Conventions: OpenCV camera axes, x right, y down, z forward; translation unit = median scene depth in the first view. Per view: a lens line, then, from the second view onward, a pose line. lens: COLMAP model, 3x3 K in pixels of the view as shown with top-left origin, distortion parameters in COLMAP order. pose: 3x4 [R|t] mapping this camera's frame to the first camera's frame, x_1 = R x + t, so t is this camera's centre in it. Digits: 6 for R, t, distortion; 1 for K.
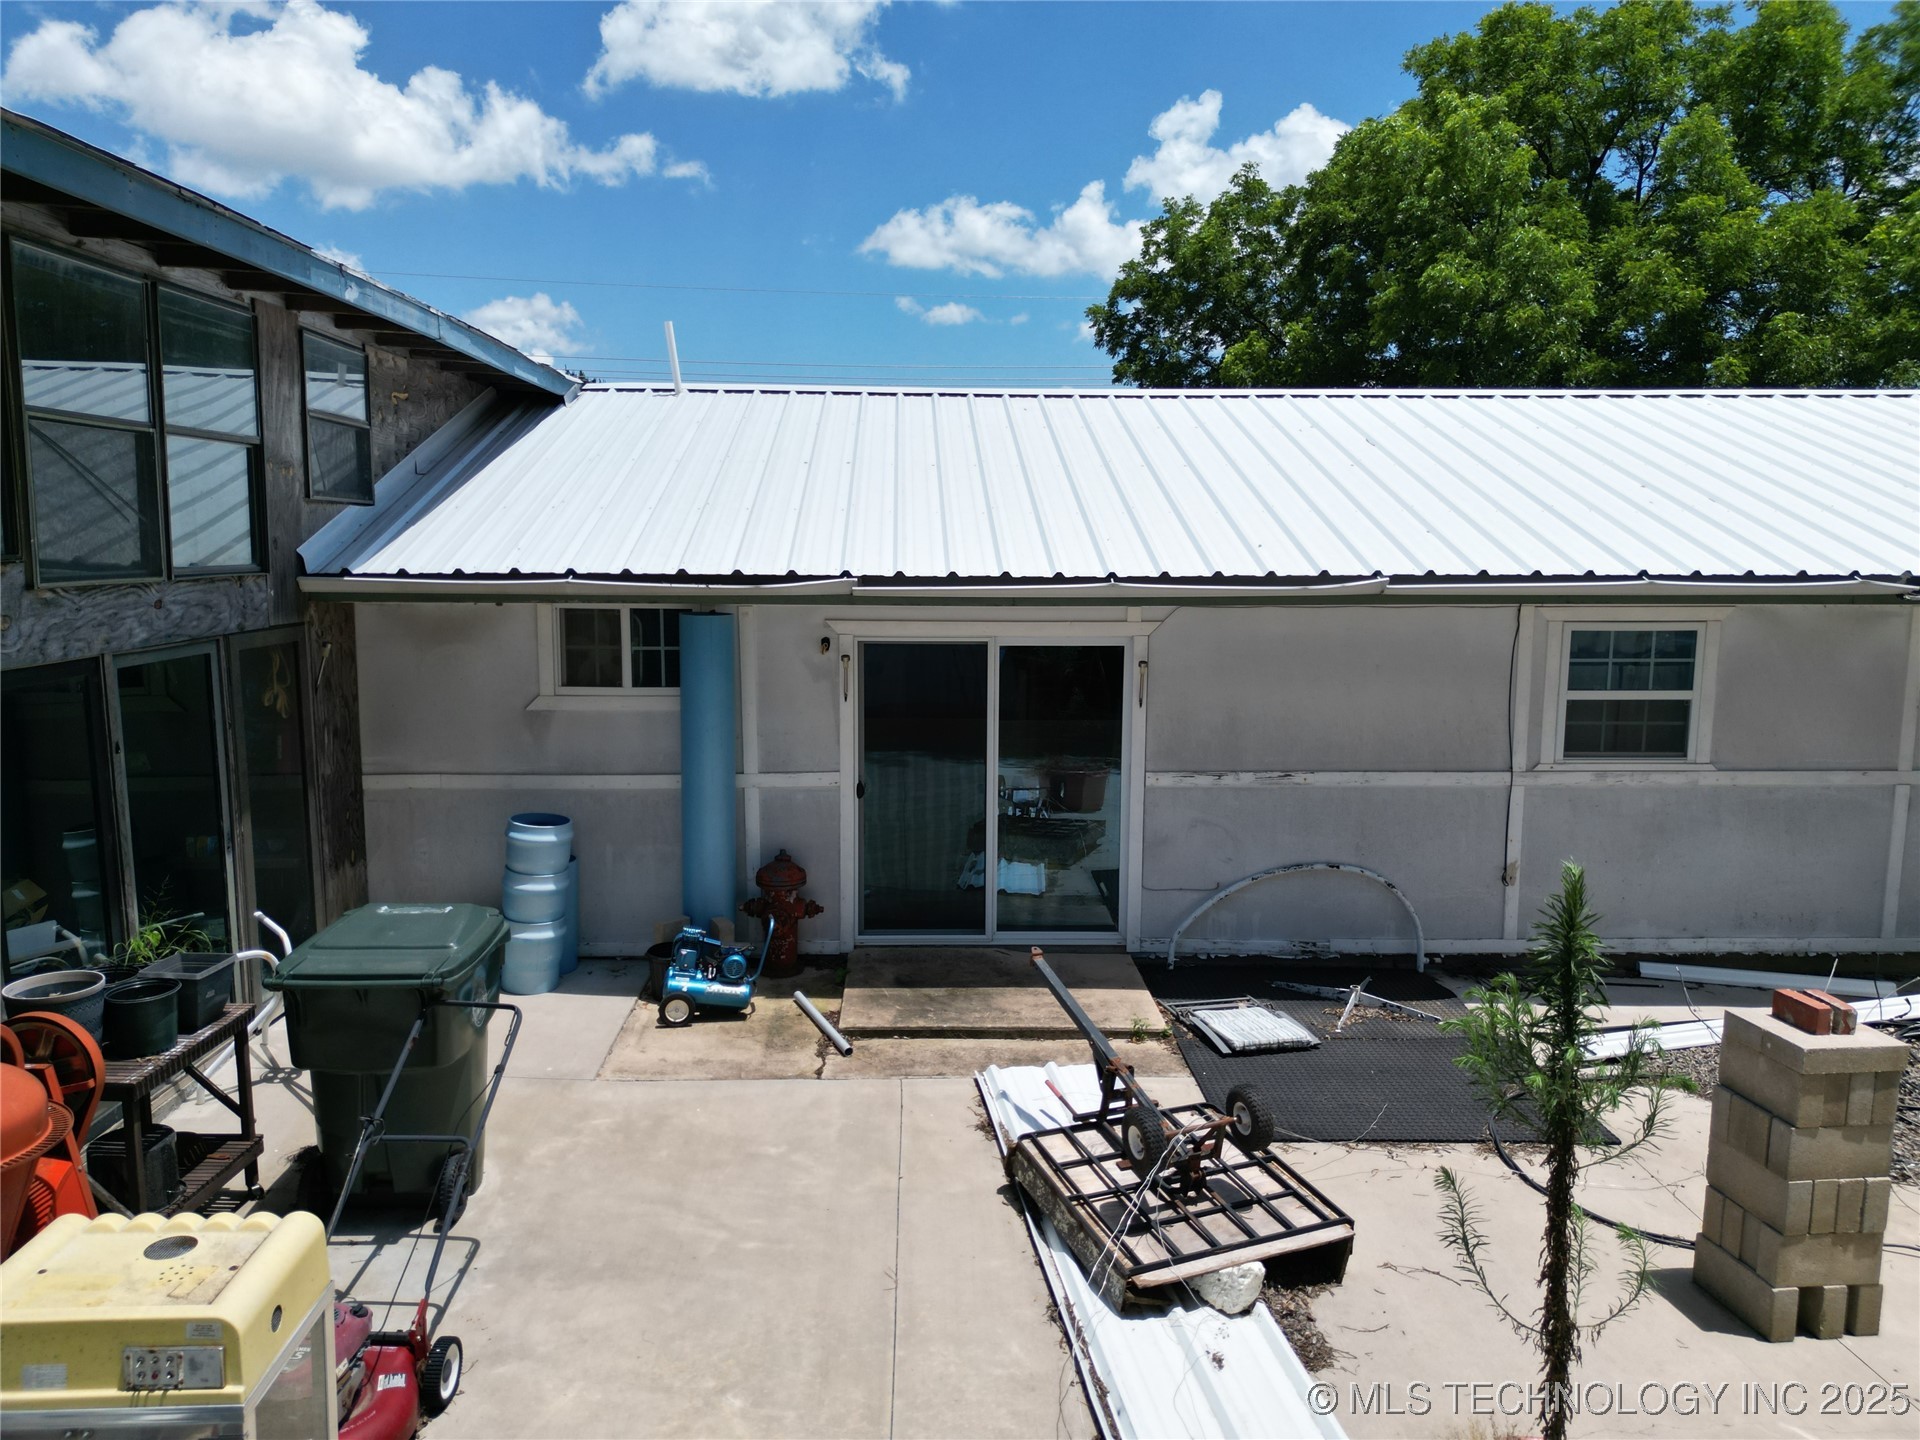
lens RADIAL K [[1348.6, 0, 952.4], [0, 1348.6, 712.1], [0, 0, 1]] dist [0.044125, -0.033971]
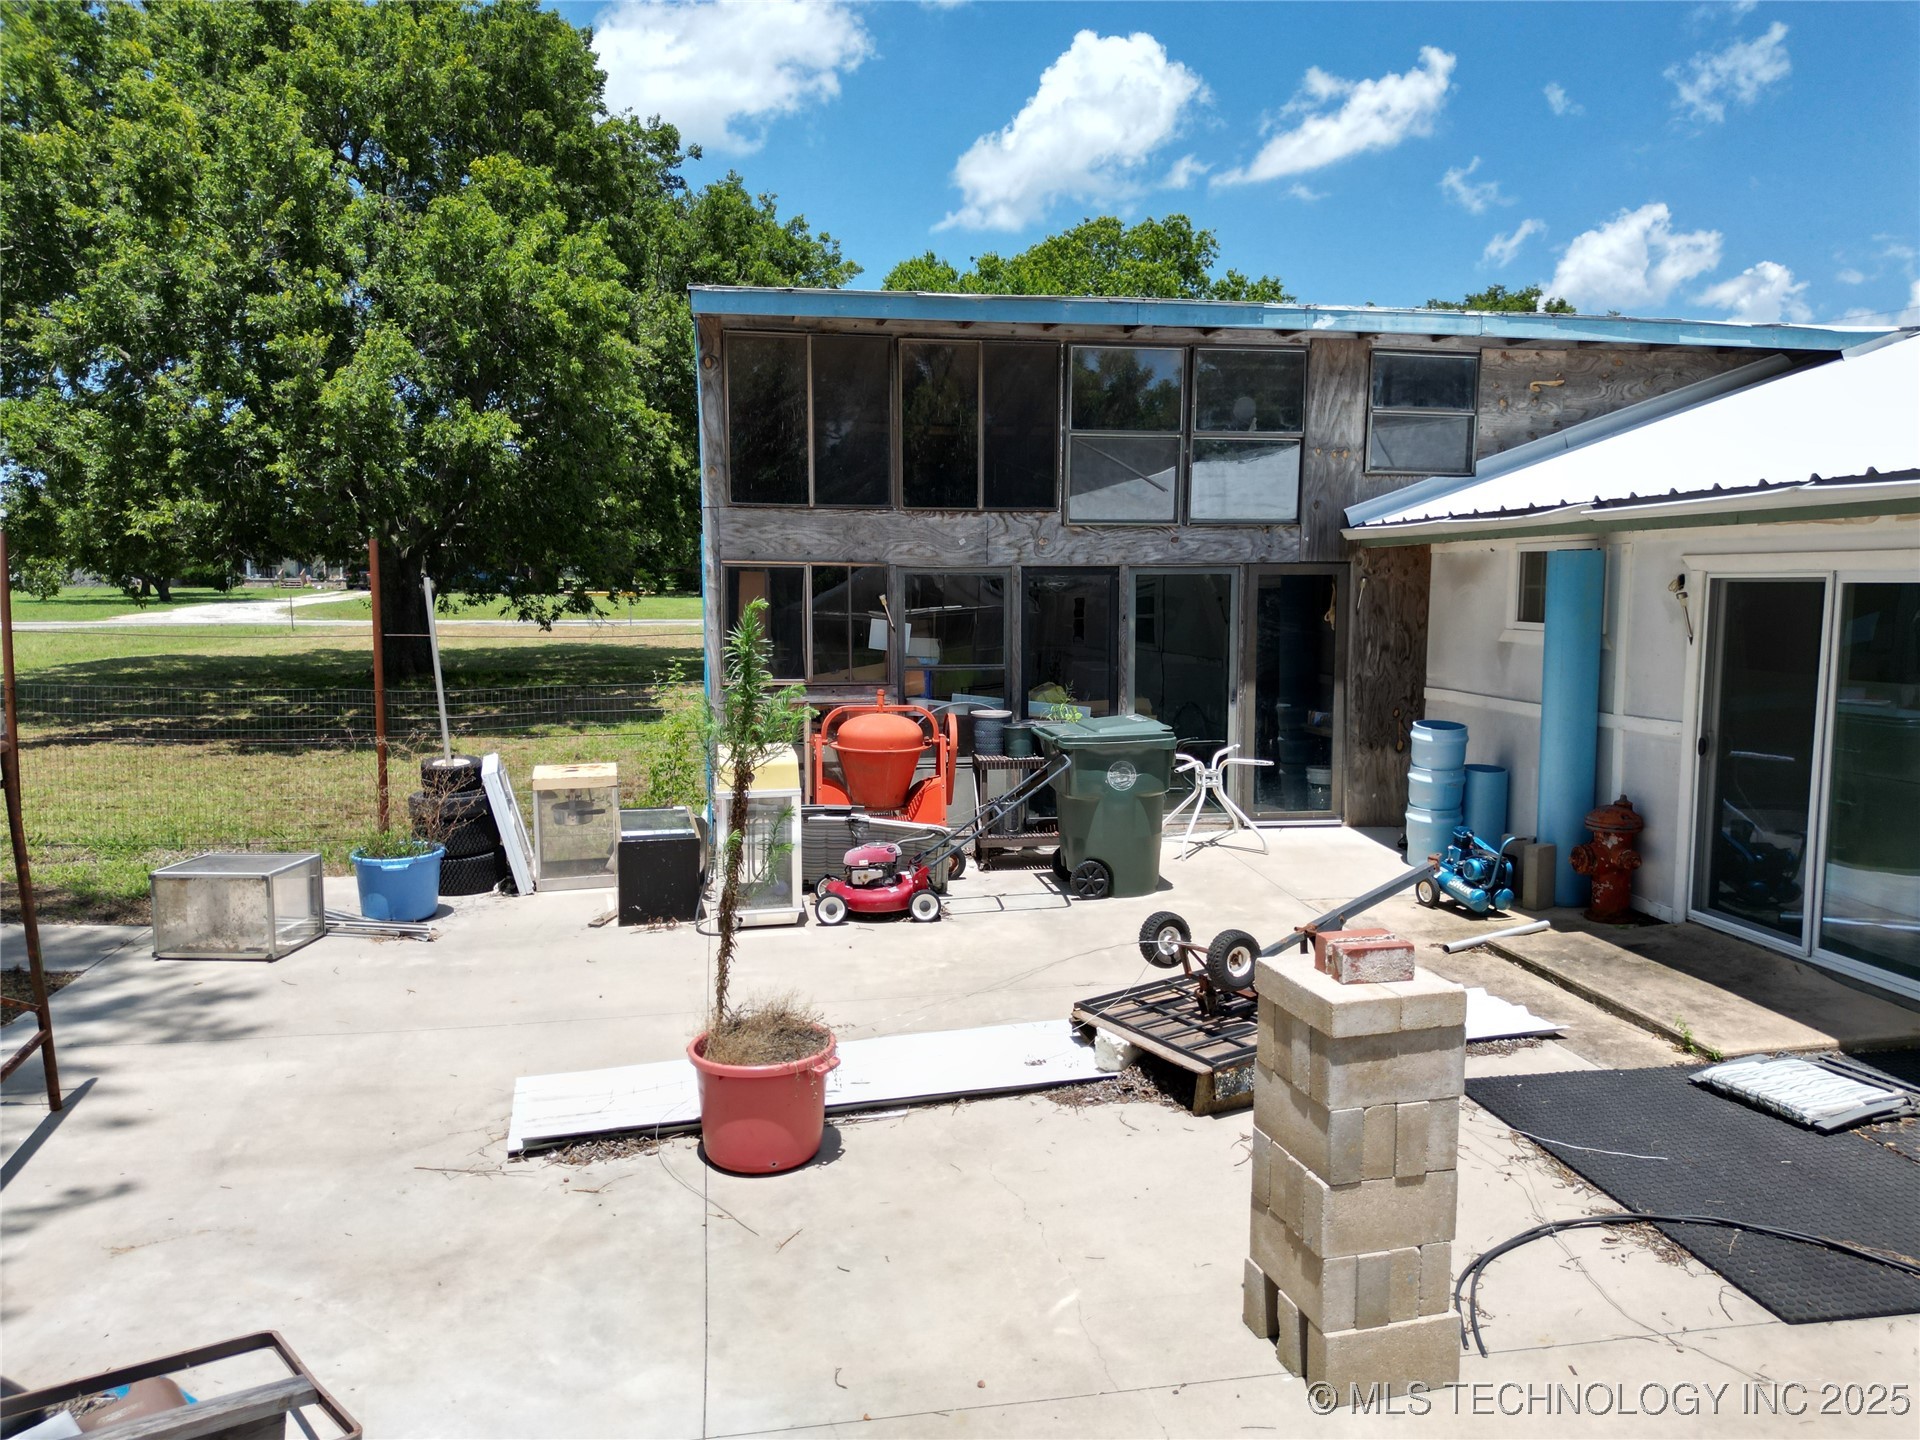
lens RADIAL K [[1348.6, 0, 956.6], [0, 1348.6, 724.8], [0, 0, 1]] dist [0.044125, -0.033971]
pose [[0.135541, 0.099487, -0.985764, 0.851743], [-0.127320, 0.988445, 0.082251, 0.035902], [0.982557, 0.114359, 0.146641, 0.417352]]
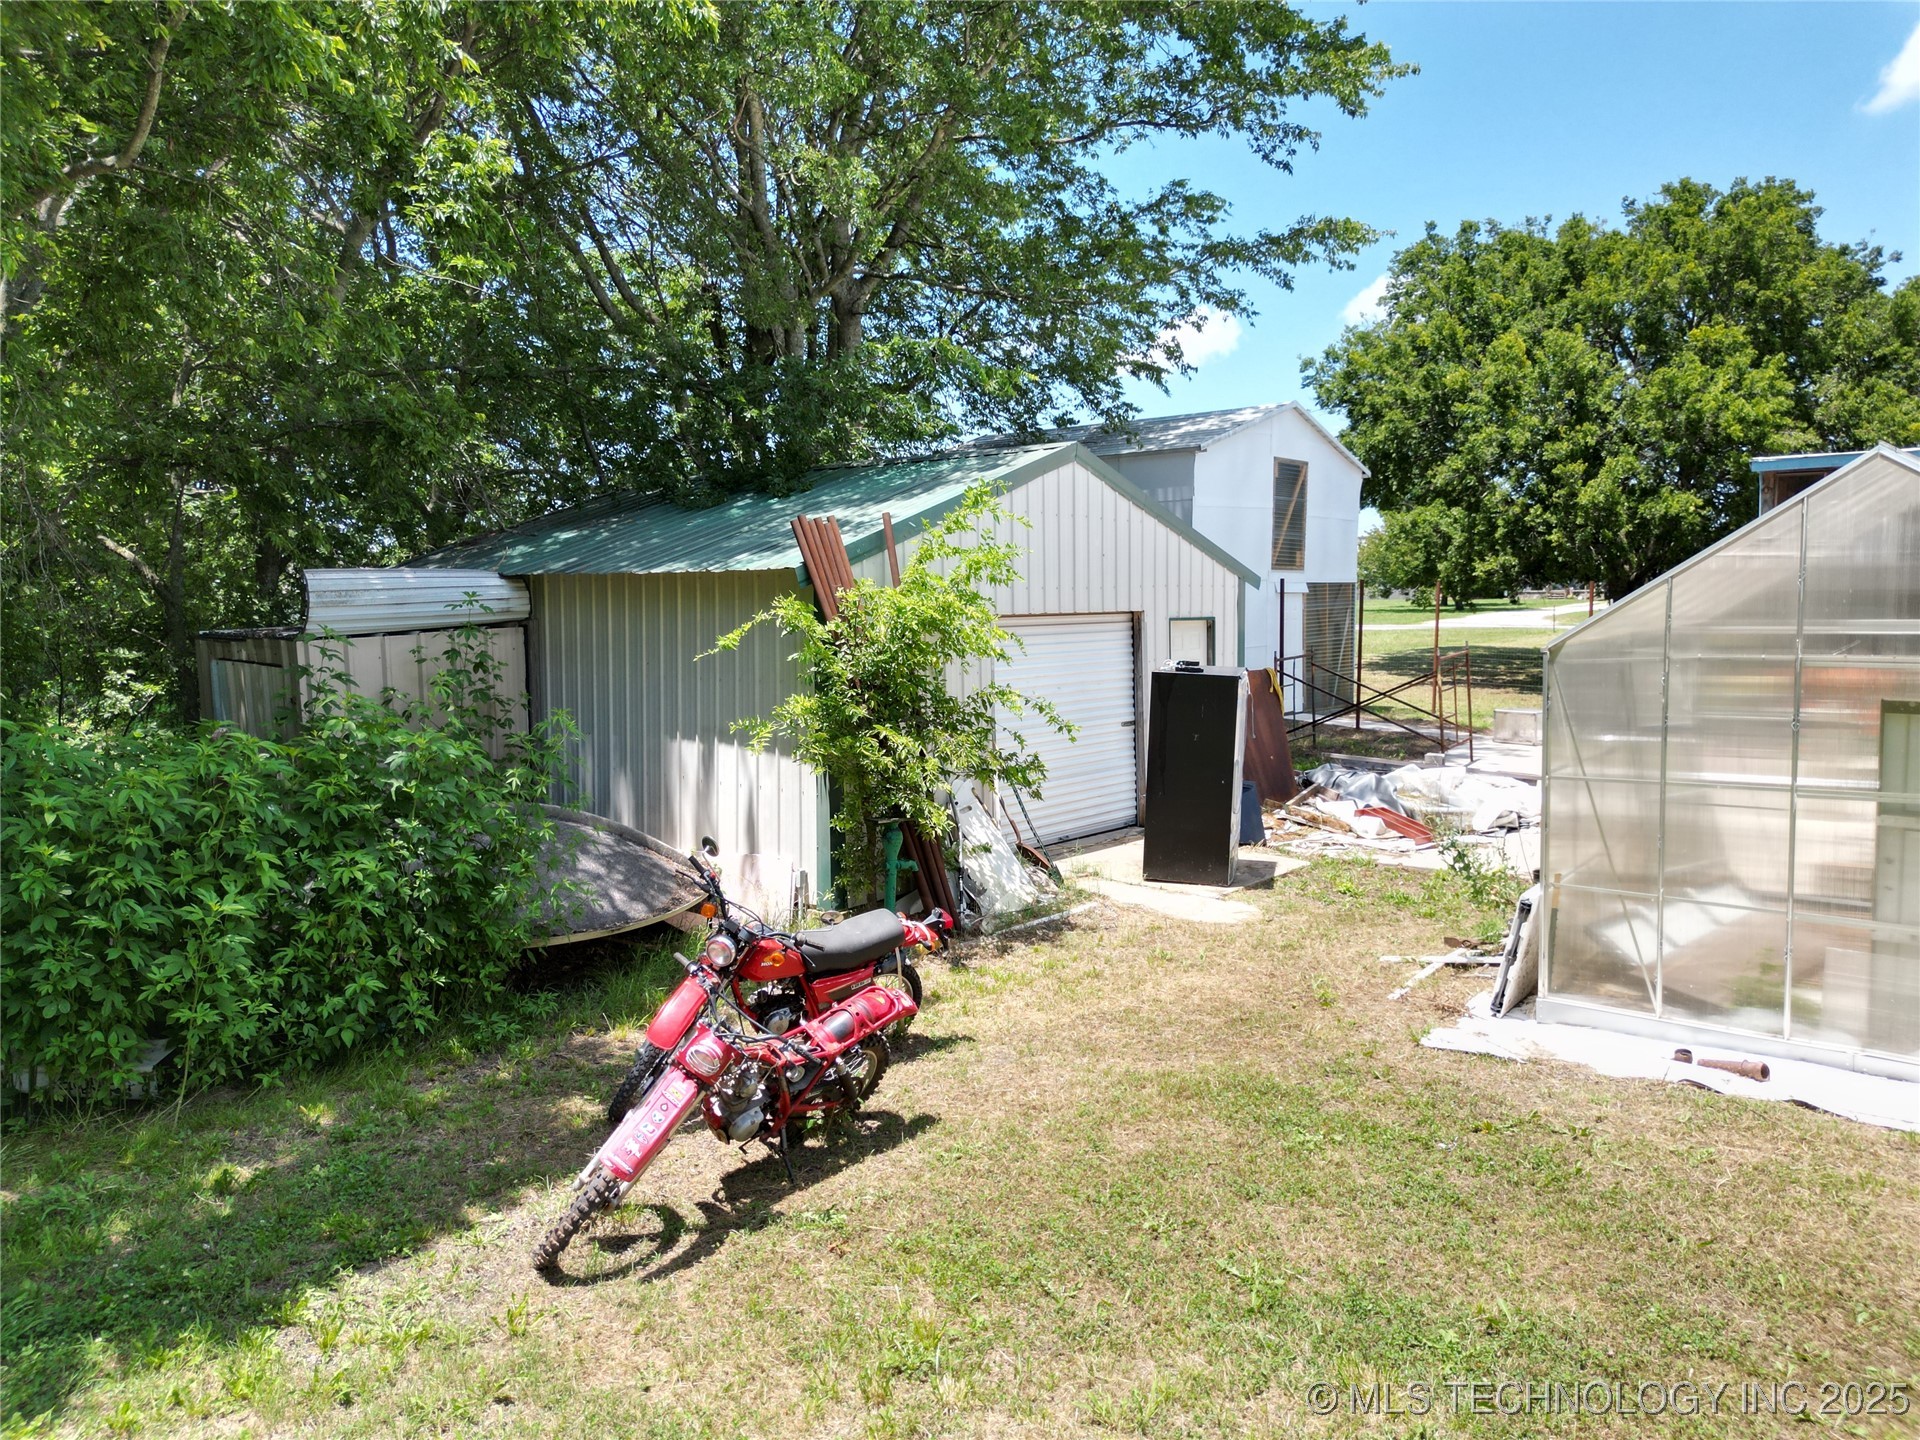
lens RADIAL K [[1348.6, 0, 960.6], [0, 1348.6, 713.5], [0, 0, 1]] dist [0.044125, -0.033971]
pose [[-0.666504, 0.065716, -0.742599, 1.347743], [-0.090049, 0.981717, 0.167699, 0.010705], [0.740043, 0.178643, -0.648401, 0.580847]]
